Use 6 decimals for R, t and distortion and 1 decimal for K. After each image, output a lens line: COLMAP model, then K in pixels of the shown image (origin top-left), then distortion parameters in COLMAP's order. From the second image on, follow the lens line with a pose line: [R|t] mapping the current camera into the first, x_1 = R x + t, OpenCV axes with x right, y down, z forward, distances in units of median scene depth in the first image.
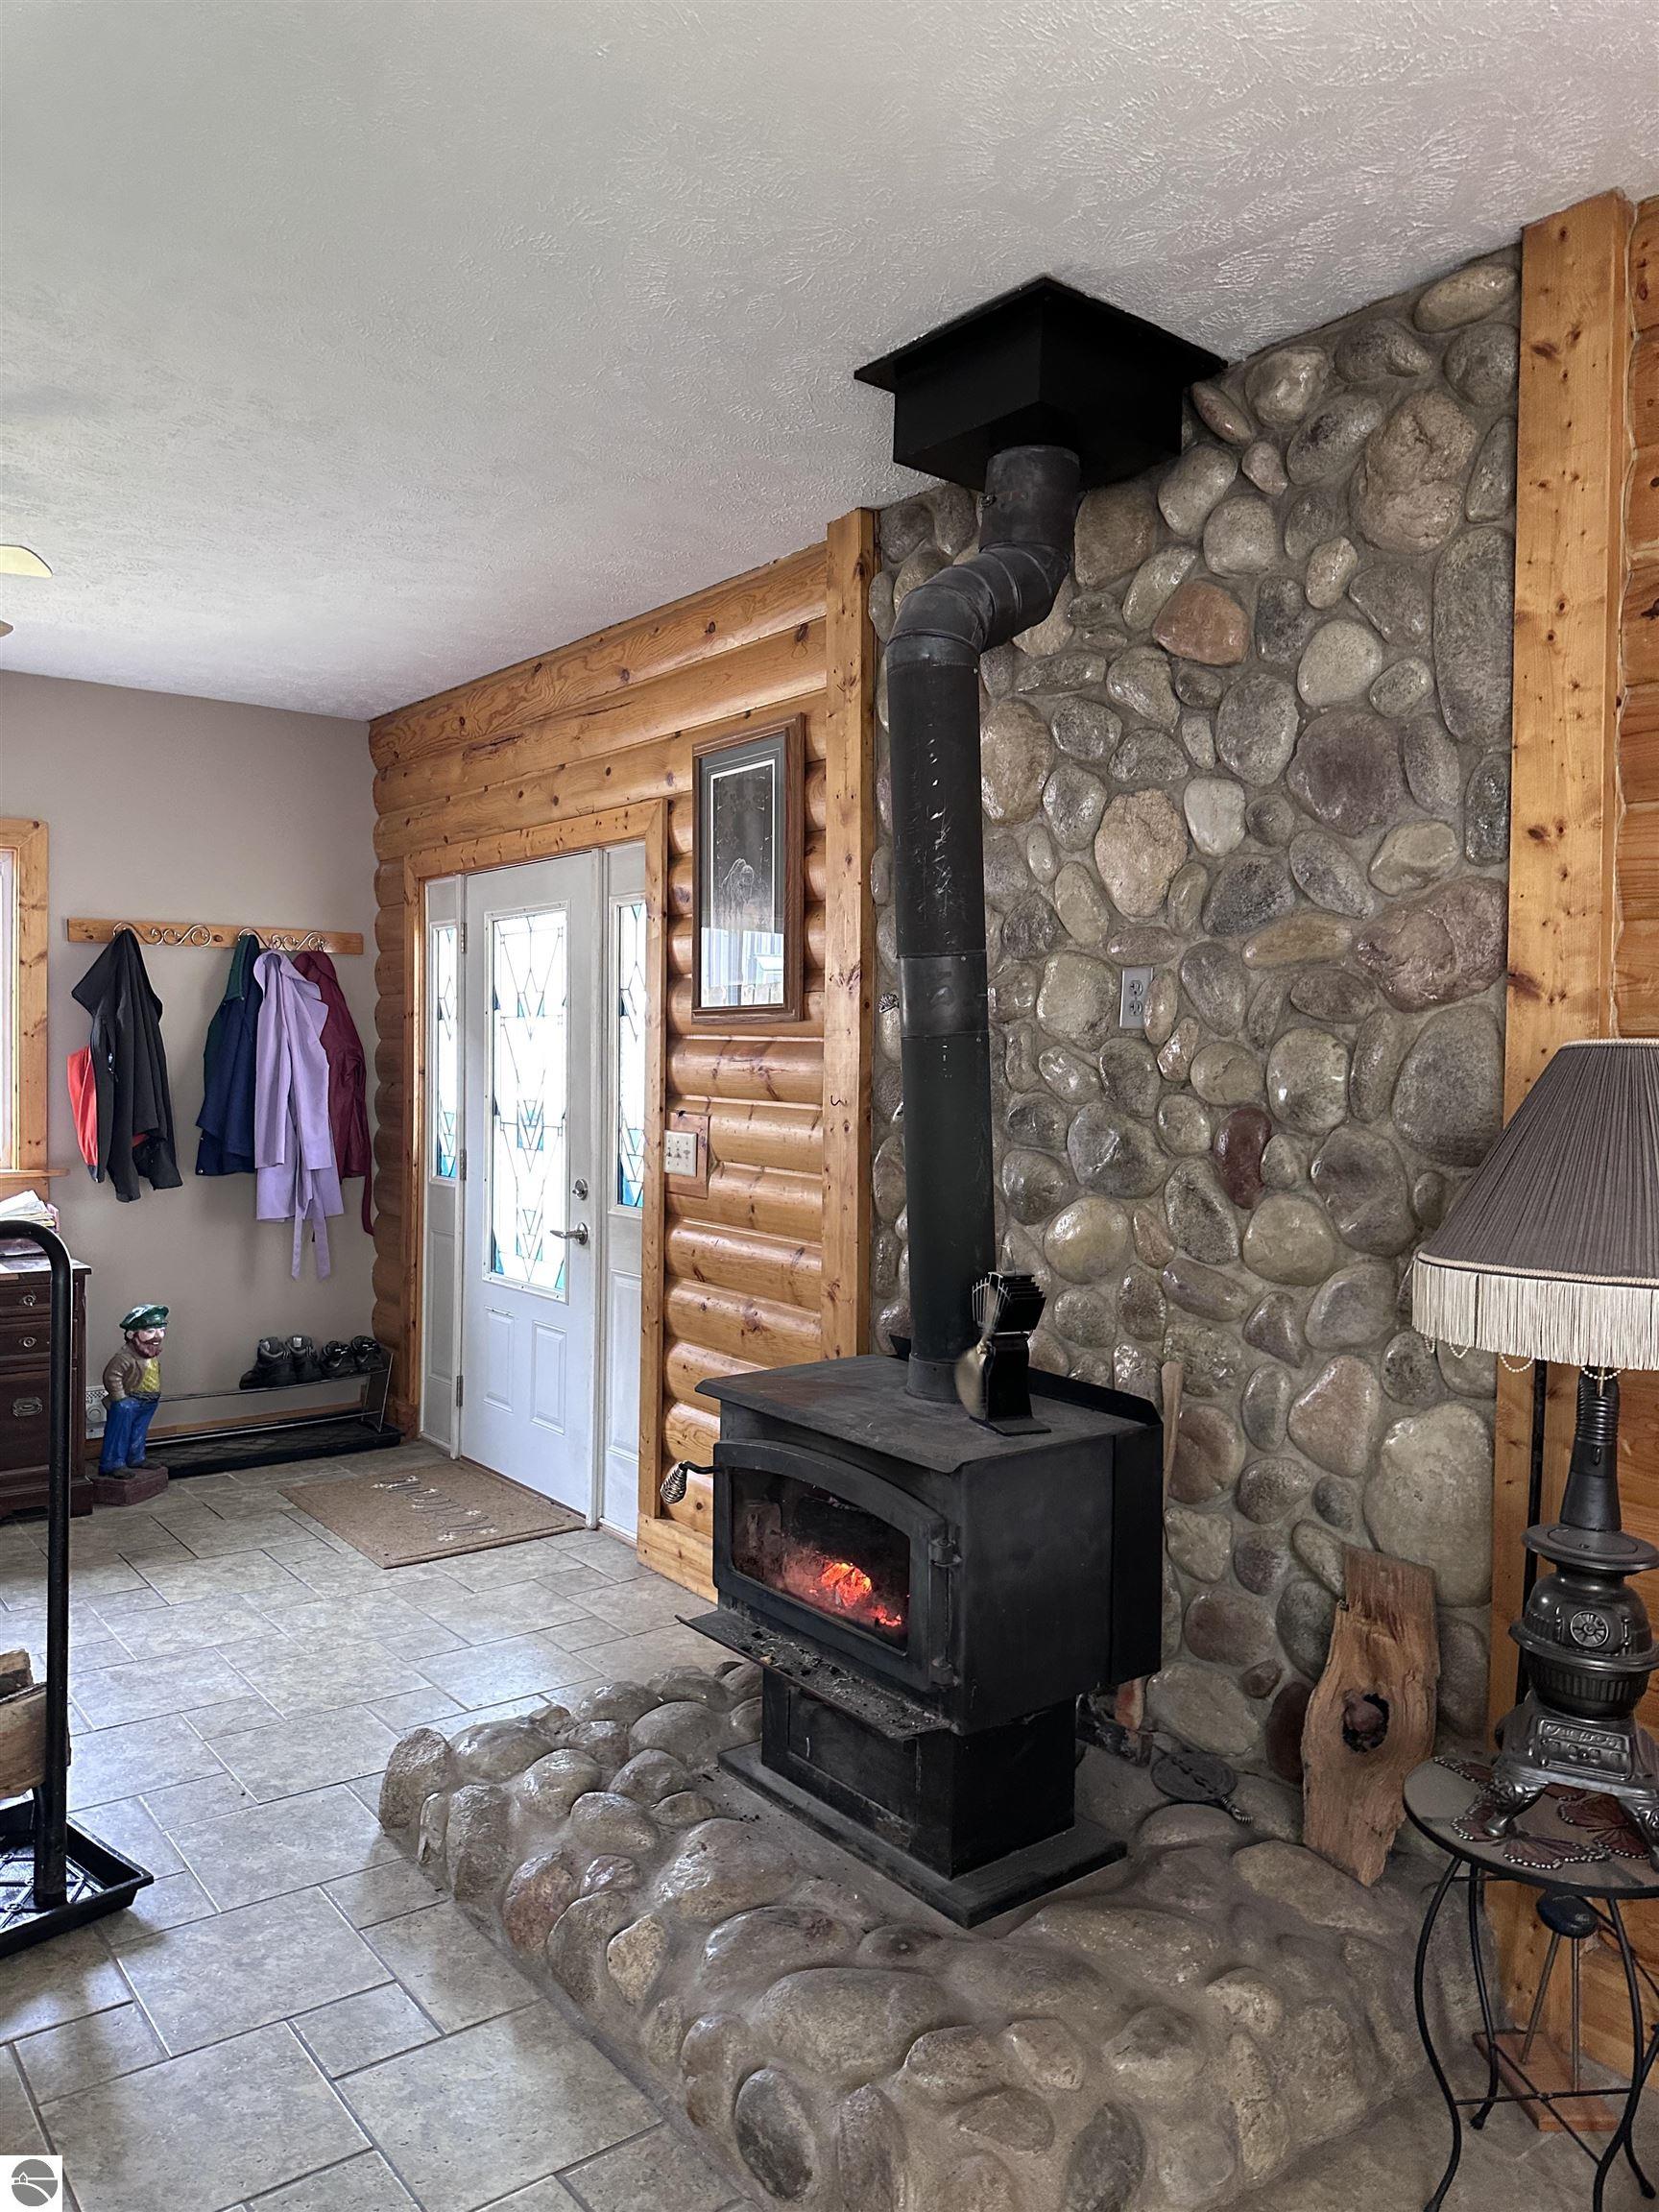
lens RADIAL K [[1524.2, 0, 824.4], [0, 1524.2, 1093.6], [0, 0, 1]] dist [0.153924, -0.315688]
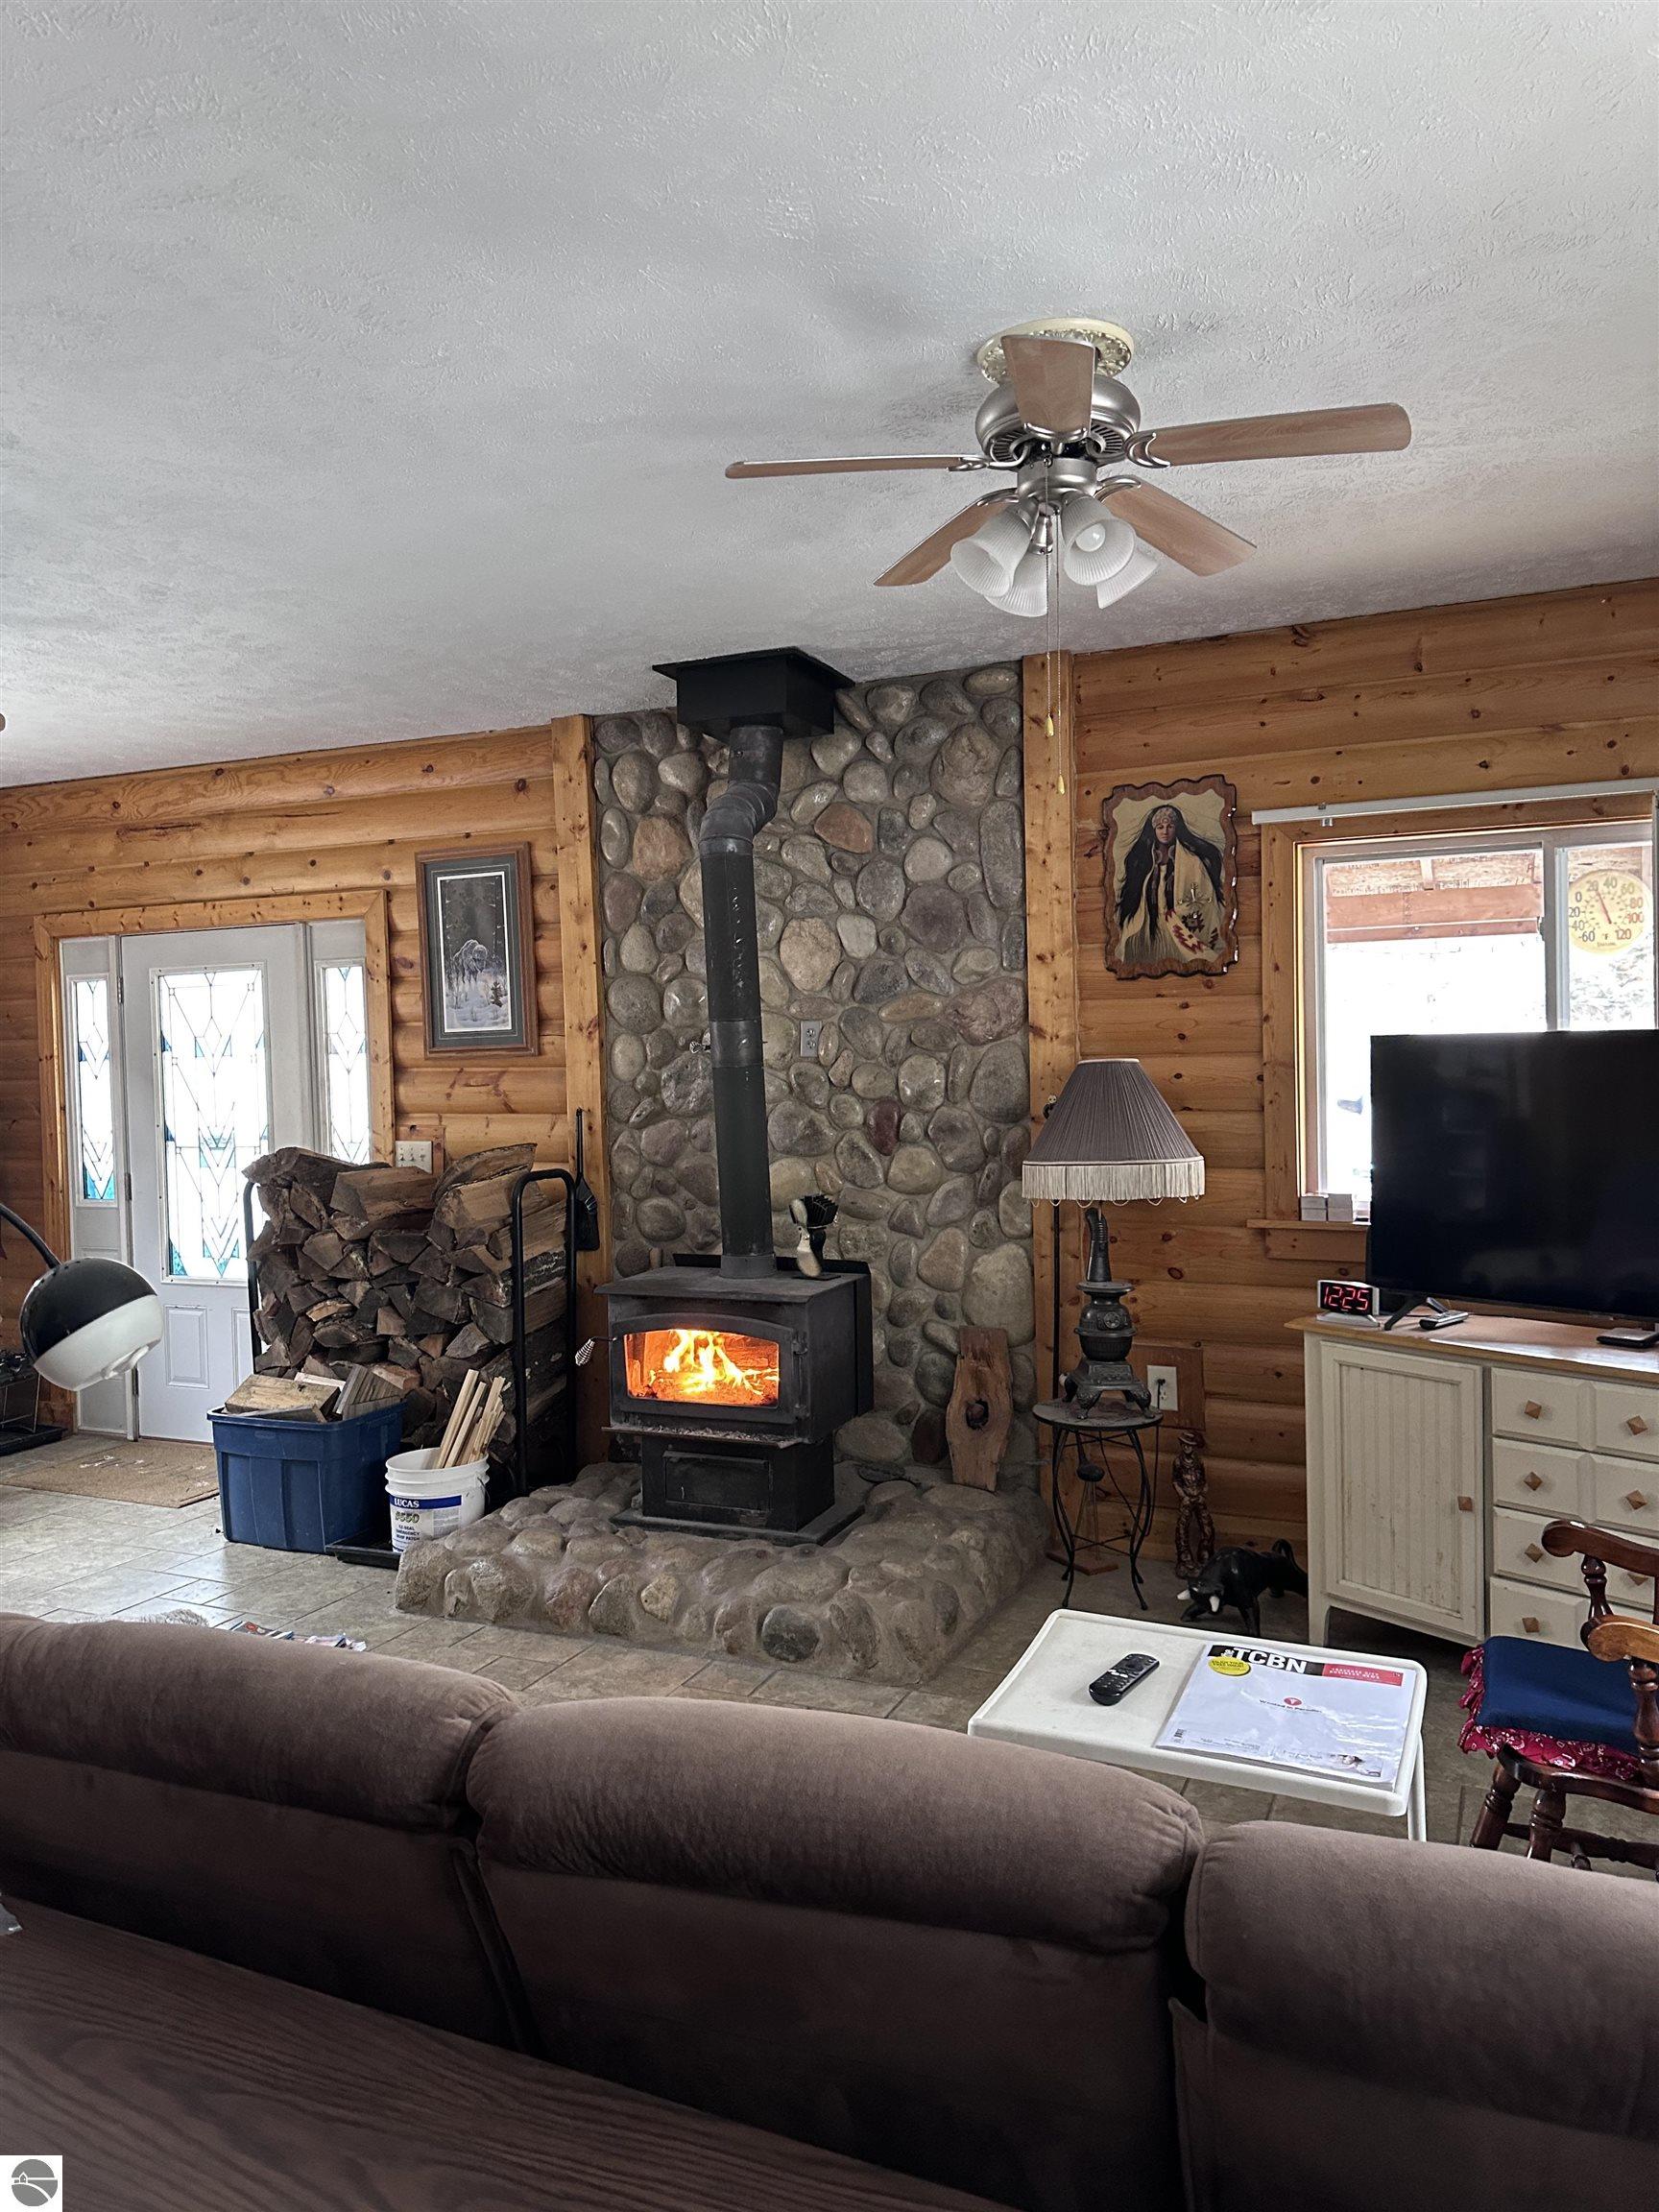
lens RADIAL K [[1524.2, 0, 824.4], [0, 1524.2, 1093.6], [0, 0, 1]] dist [0.153924, -0.315688]
pose [[0.880729, -0.049521, 0.471025, -0.618765], [0.049867, 0.998687, 0.011753, -0.021694], [-0.470988, 0.013138, 0.882042, -0.530350]]
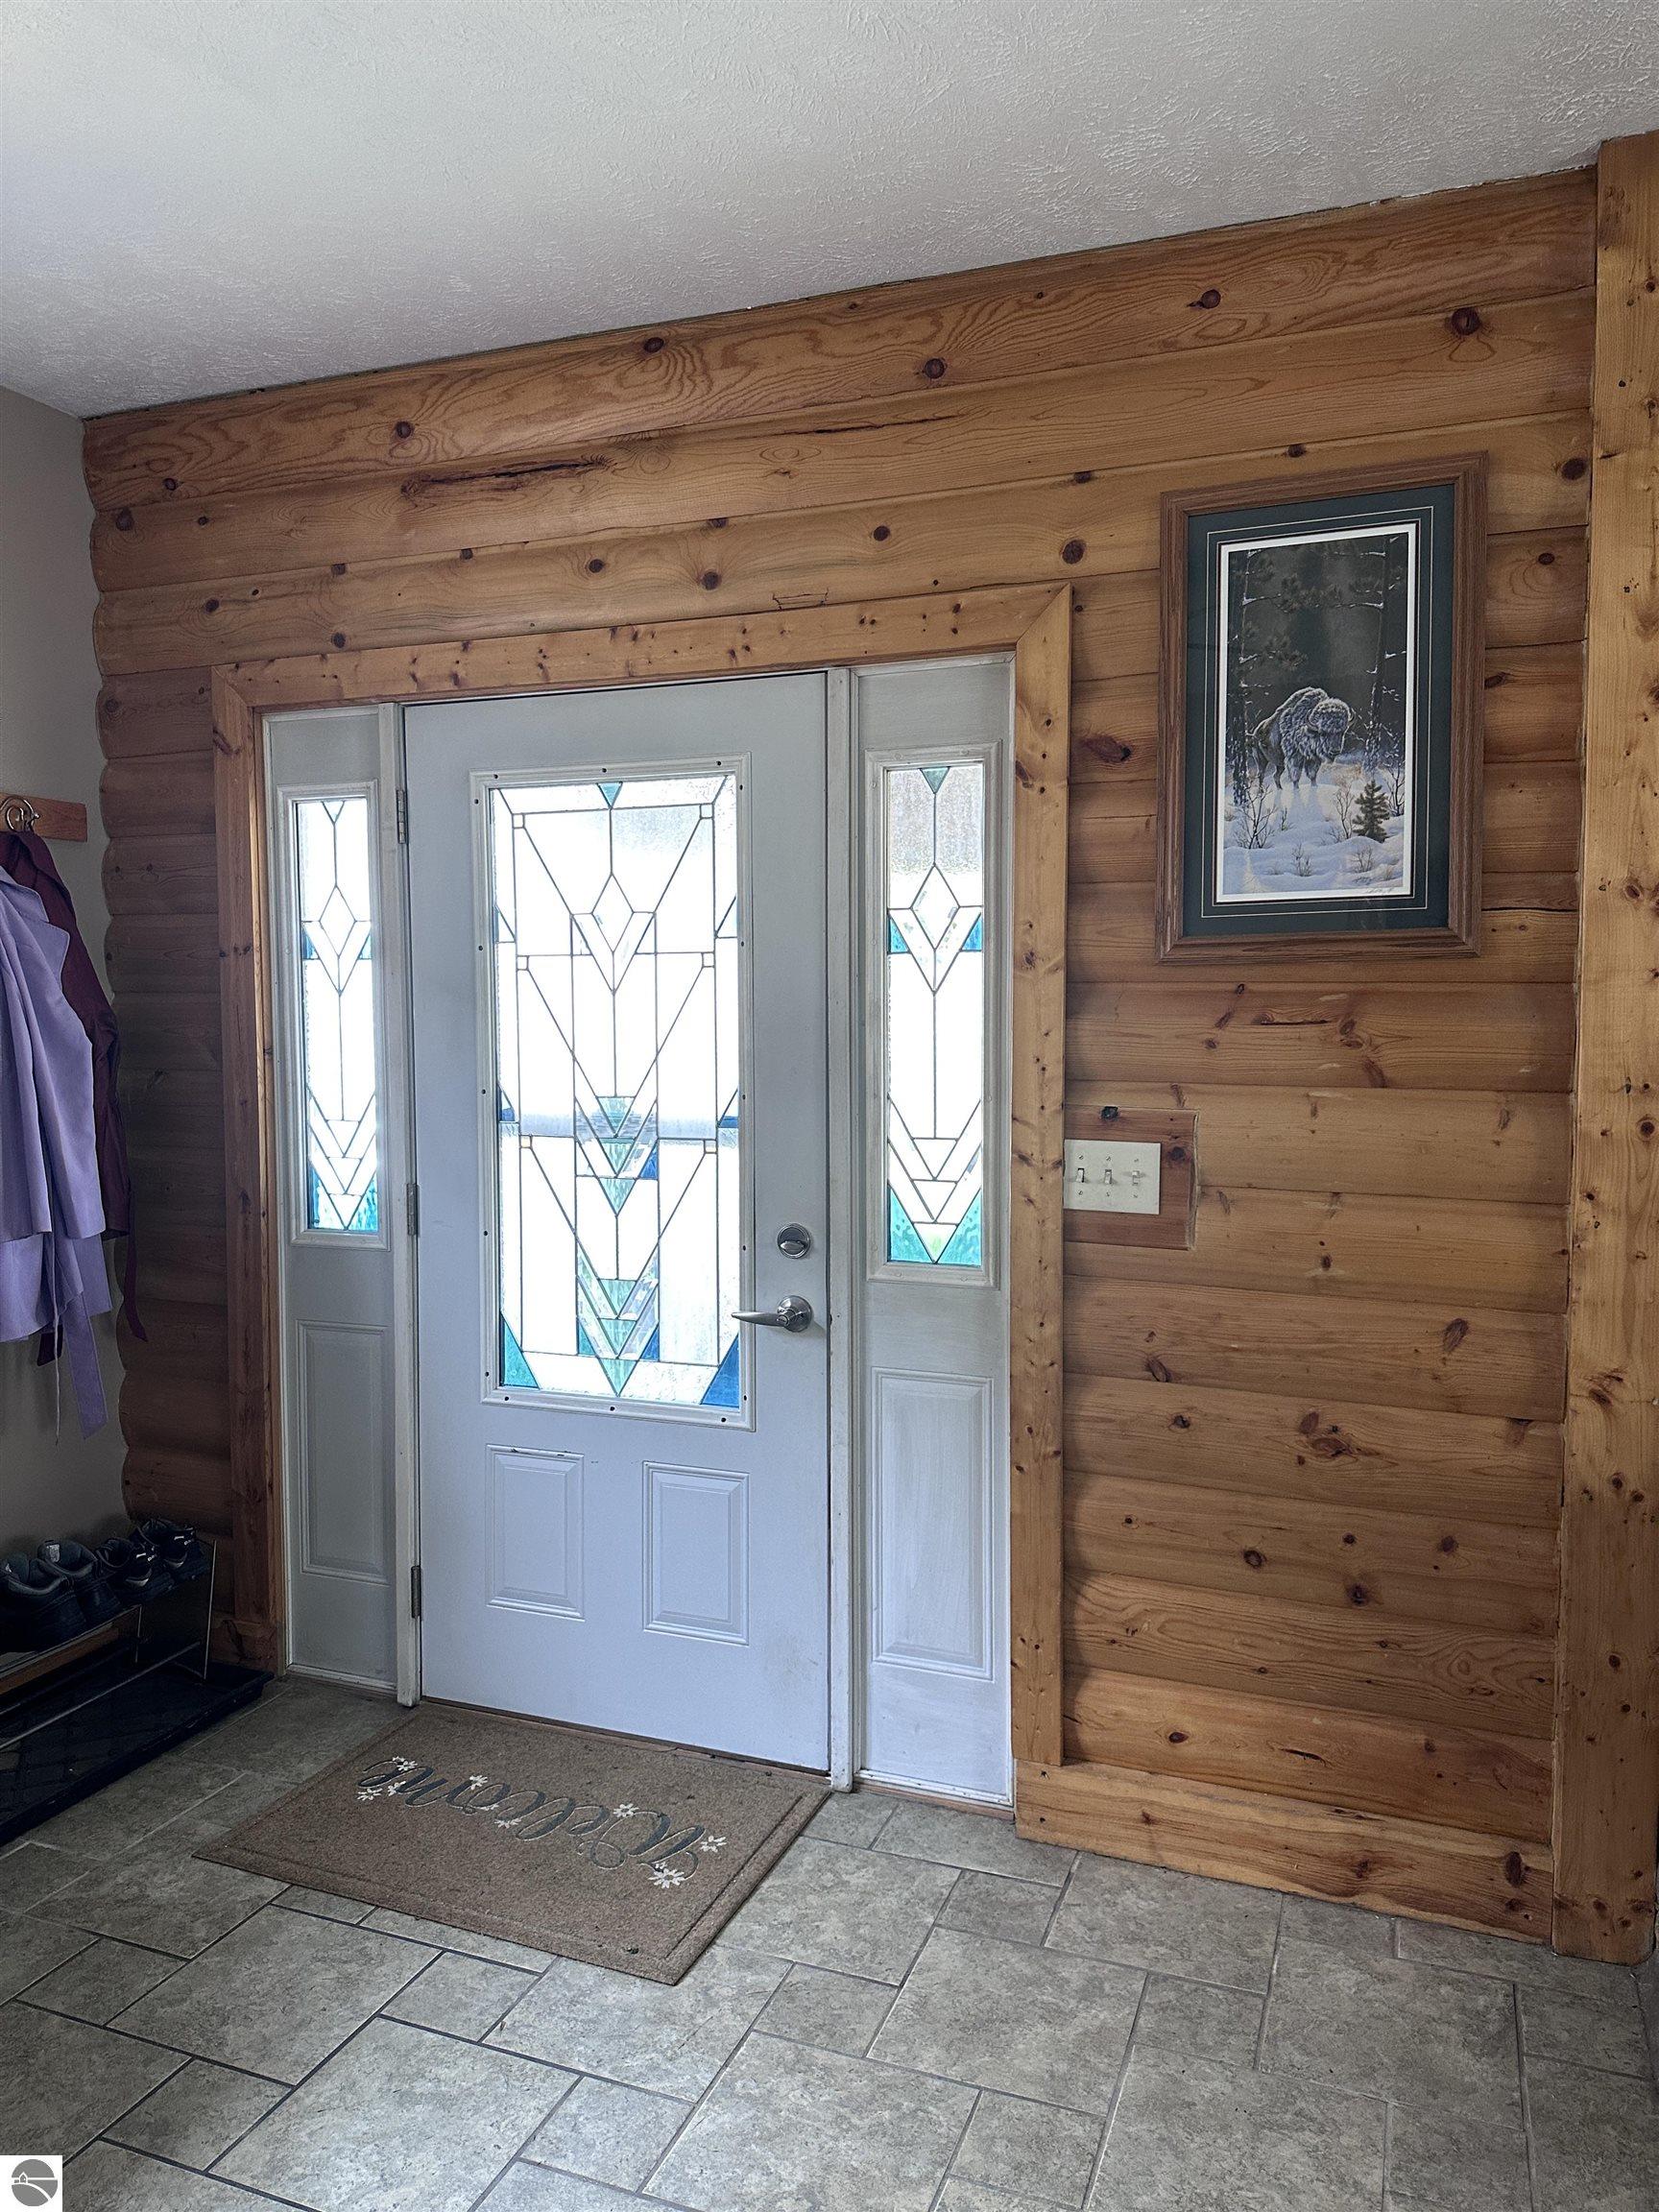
lens RADIAL K [[1527.2, 0, 831.1], [0, 1527.2, 1124.9], [0, 0, 1]] dist [0.060212, -0.081927]
pose [[0.856948, -0.045455, 0.513394, -0.763640], [0.021898, 0.998415, 0.051848, -0.024127], [-0.514937, -0.033189, 0.856585, 0.809413]]
